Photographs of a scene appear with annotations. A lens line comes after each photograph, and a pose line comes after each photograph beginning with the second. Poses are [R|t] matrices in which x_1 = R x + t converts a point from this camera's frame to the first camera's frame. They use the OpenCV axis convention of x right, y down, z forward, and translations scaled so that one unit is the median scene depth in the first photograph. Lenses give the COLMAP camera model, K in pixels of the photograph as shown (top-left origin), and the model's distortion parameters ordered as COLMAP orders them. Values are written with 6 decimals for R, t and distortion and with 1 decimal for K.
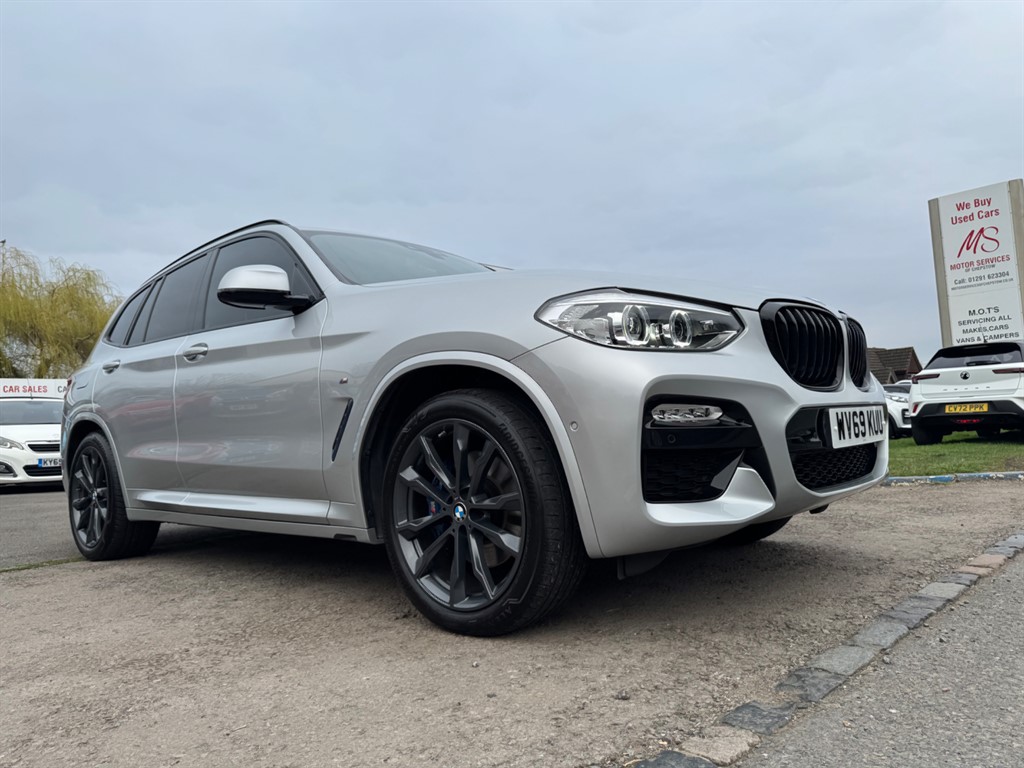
lens RADIAL K [[731.3, 0, 508.4], [0, 731.3, 392.5], [0, 0, 1]] dist [0.031196, -0.051212]
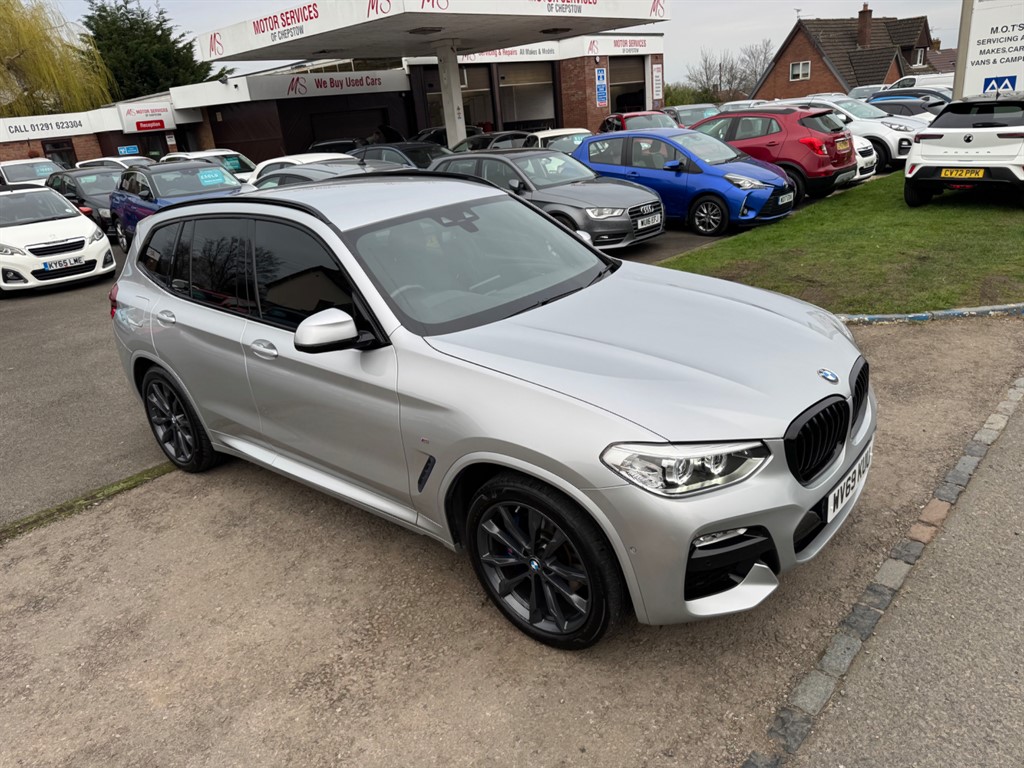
lens RADIAL K [[729.6, 0, 507.0], [0, 729.6, 394.0], [0, 0, 1]] dist [0.006734, -0.006950]
pose [[0.998785, -0.046808, 0.015412, -0.048334], [0.036149, 0.908464, 0.416397, -0.257655], [-0.033492, -0.415334, 0.909052, -0.019795]]
